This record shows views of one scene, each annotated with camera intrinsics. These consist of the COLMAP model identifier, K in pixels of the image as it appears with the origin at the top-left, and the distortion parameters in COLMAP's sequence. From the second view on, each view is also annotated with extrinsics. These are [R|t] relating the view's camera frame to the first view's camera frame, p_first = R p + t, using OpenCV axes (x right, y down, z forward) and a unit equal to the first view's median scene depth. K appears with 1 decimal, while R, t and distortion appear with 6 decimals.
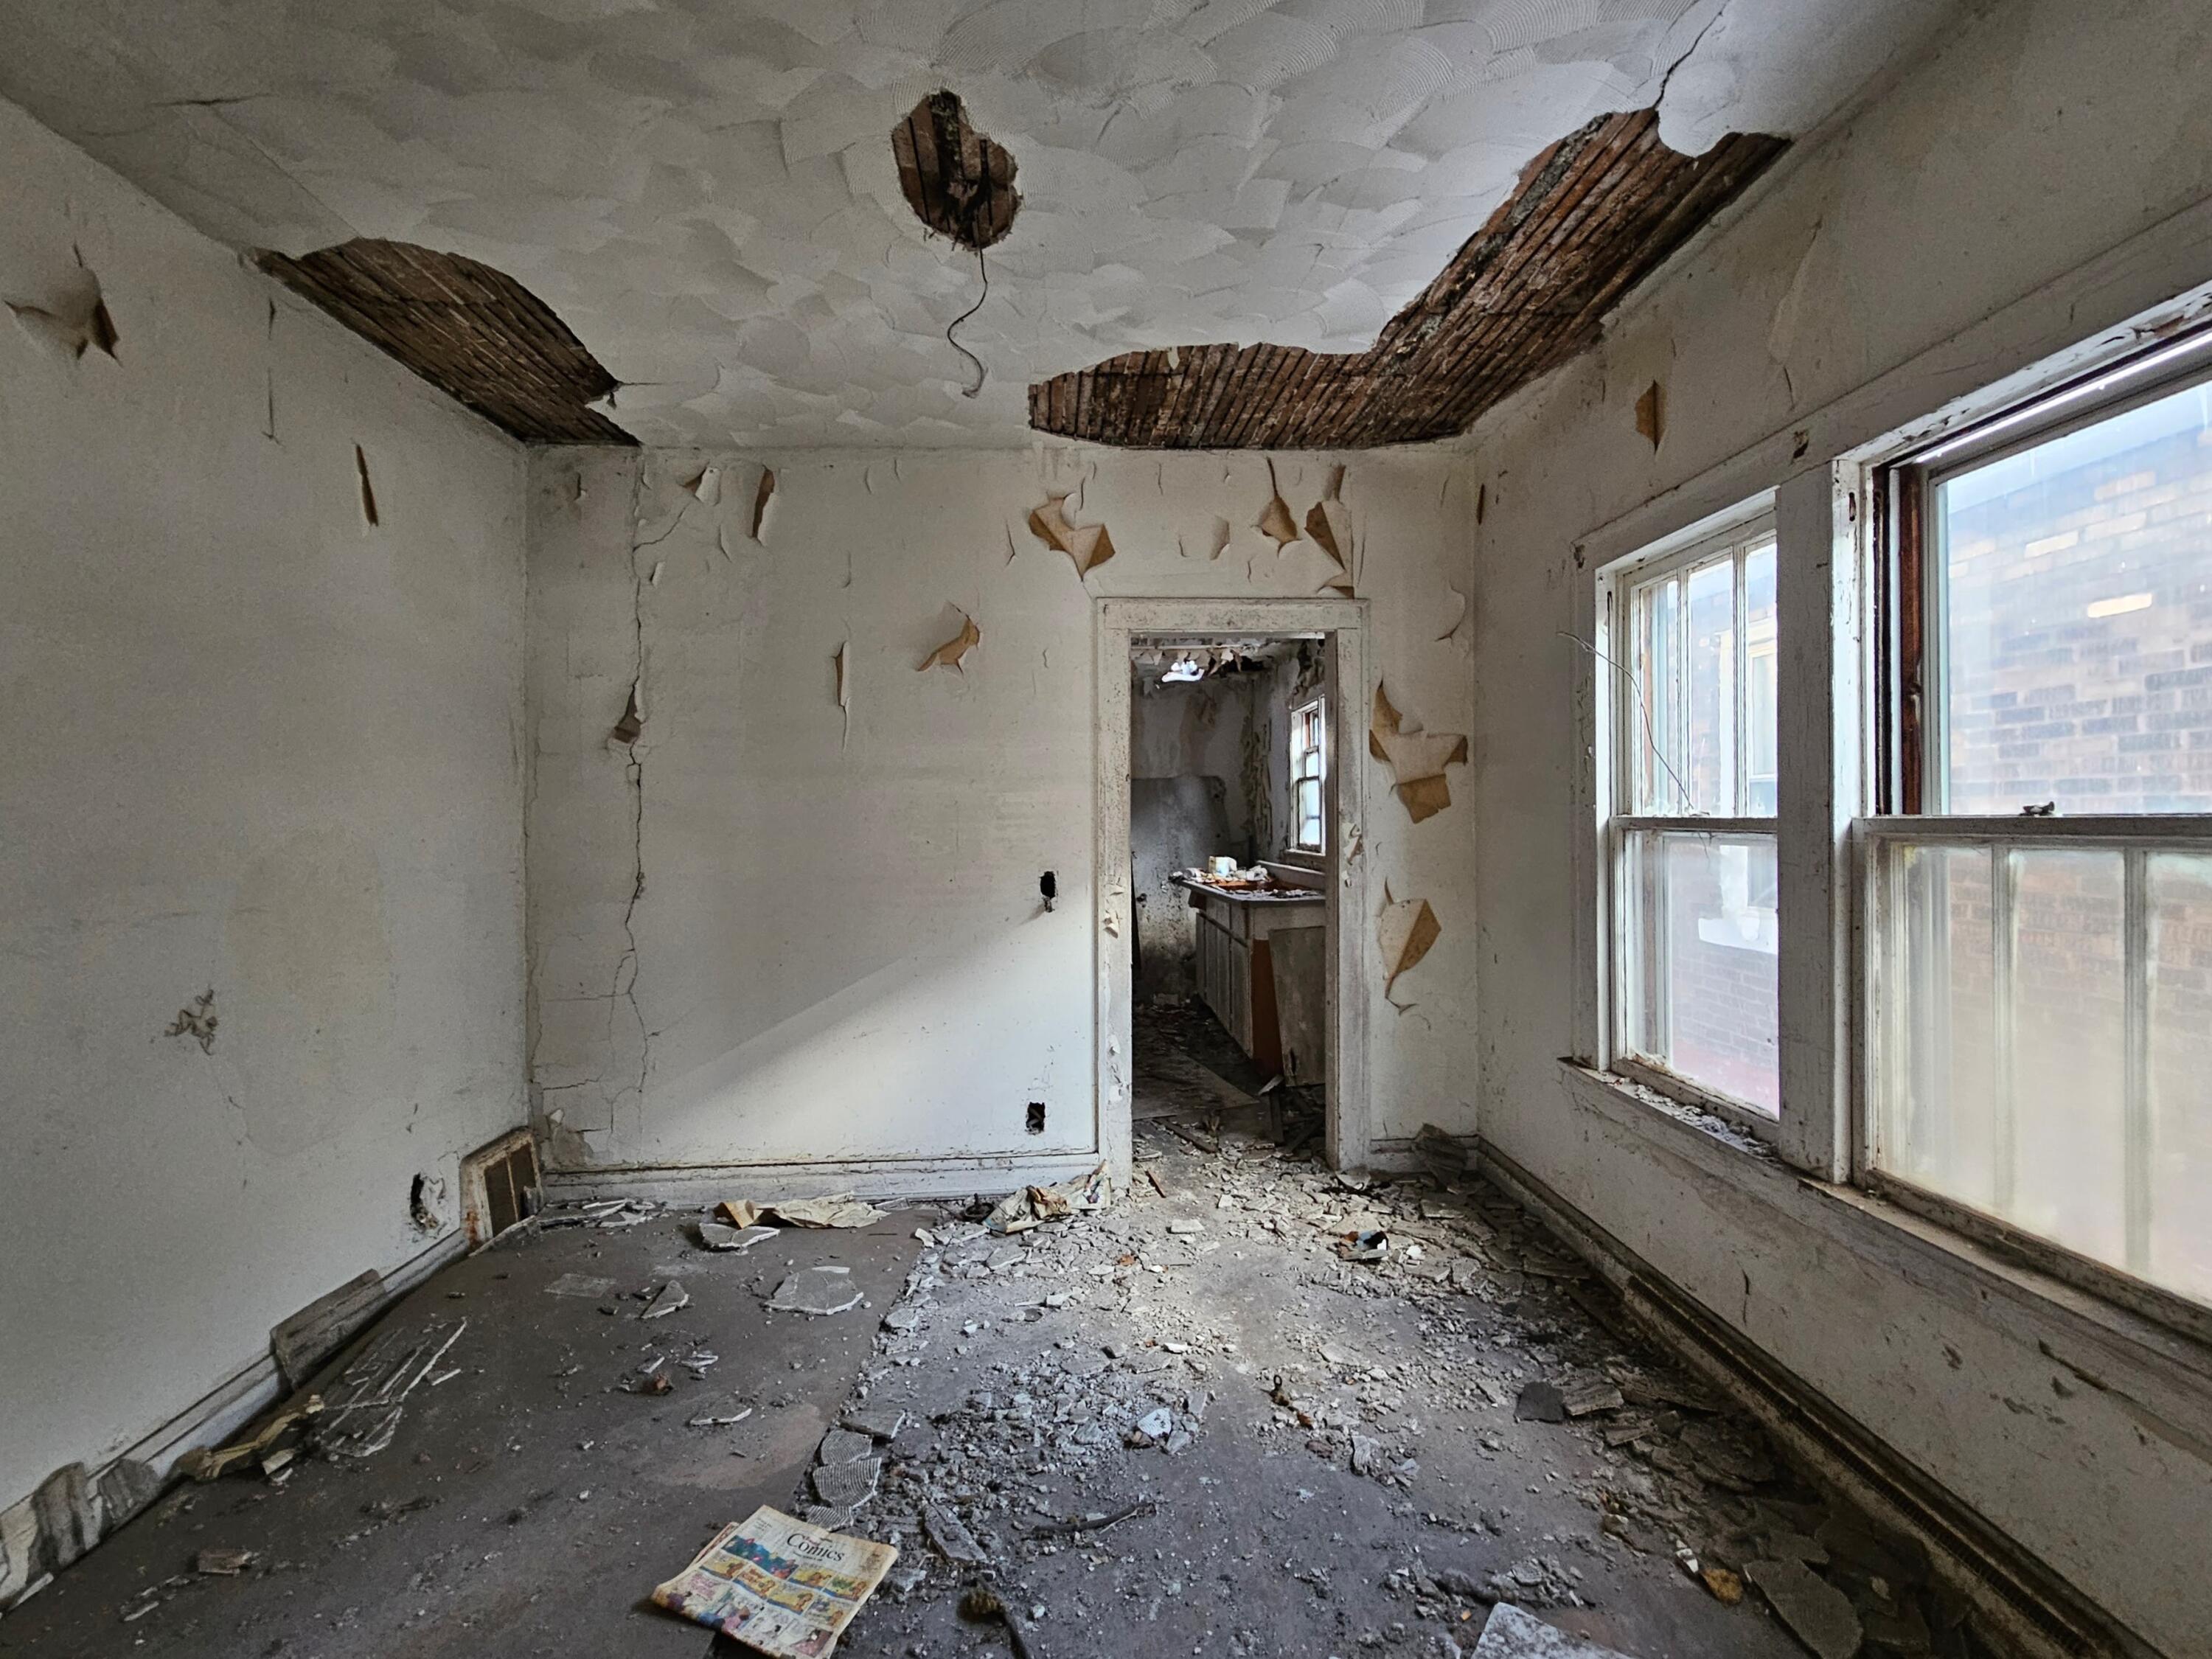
lens RADIAL K [[894.8, 0, 1118.2], [0, 894.8, 829.4], [0, 0, 1]] dist [-0.000421, 0.000002]
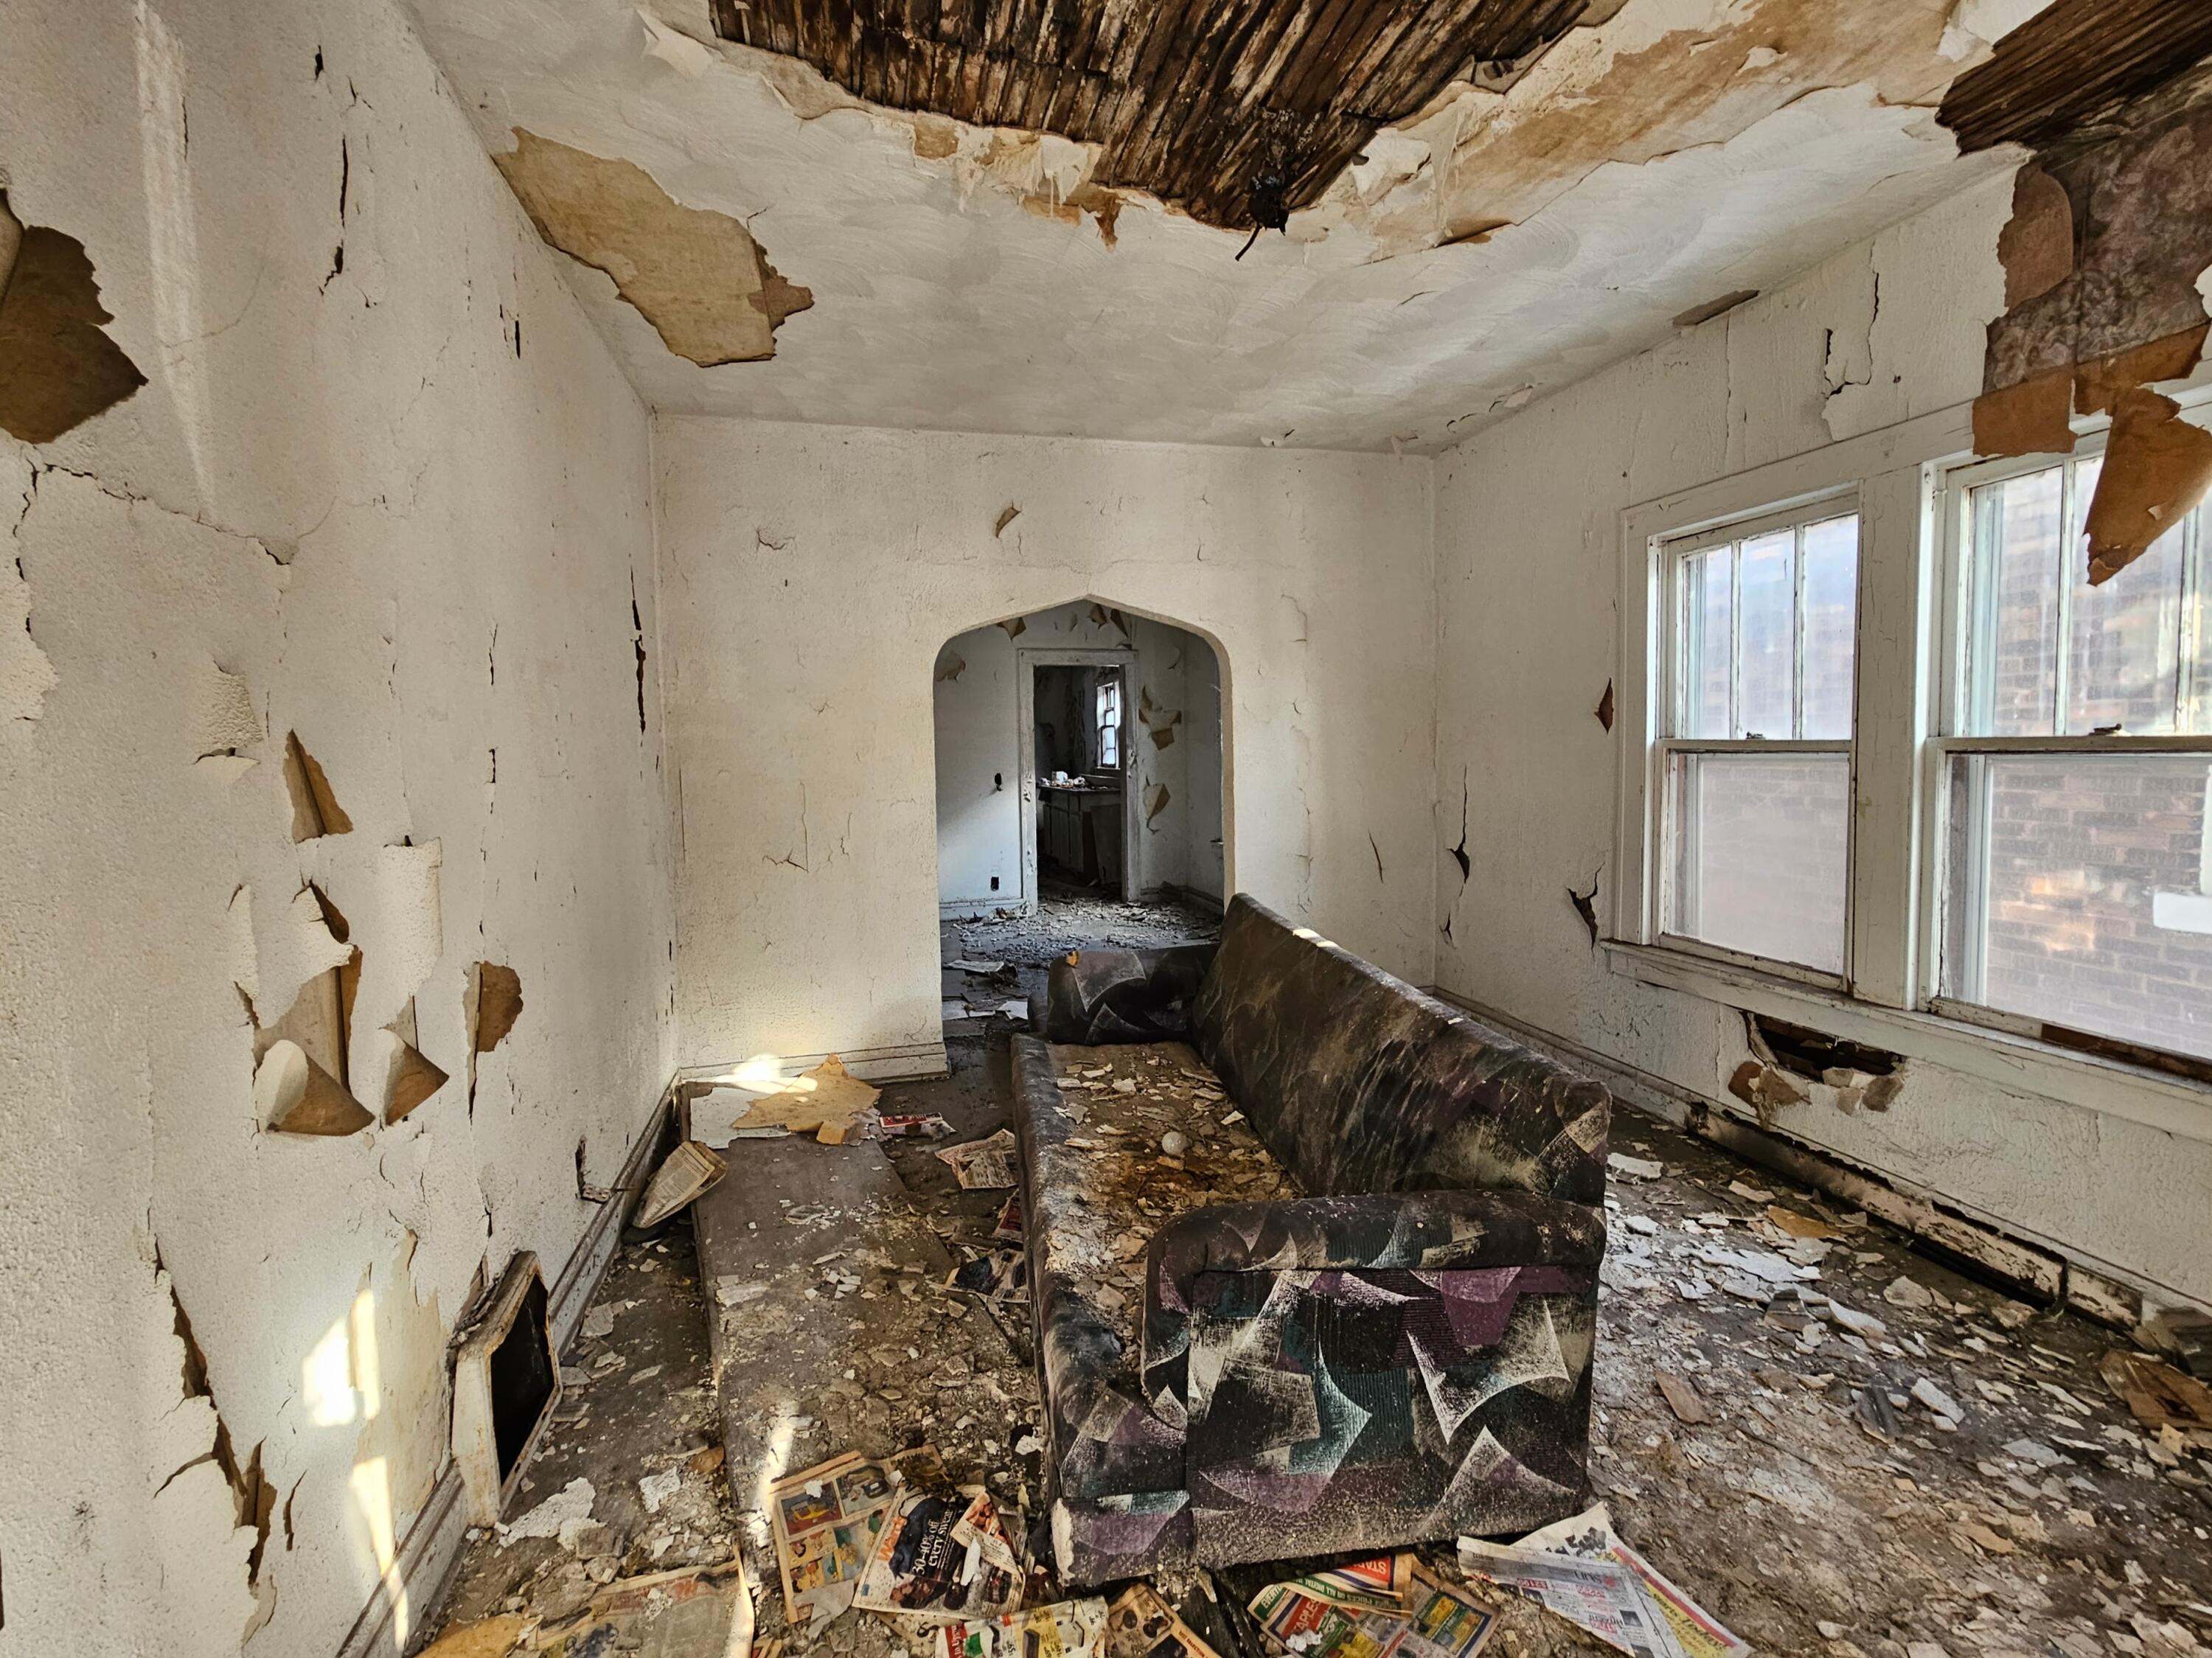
lens RADIAL K [[888.0, 0, 1106.8], [0, 888.0, 809.7], [0, 0, 1]] dist [-0.000091, 0.000000]
pose [[0.974951, -0.020419, 0.221479, -0.280071], [0.008467, 0.998462, 0.054782, 0.018029], [-0.222257, -0.051534, 0.973625, -1.099756]]
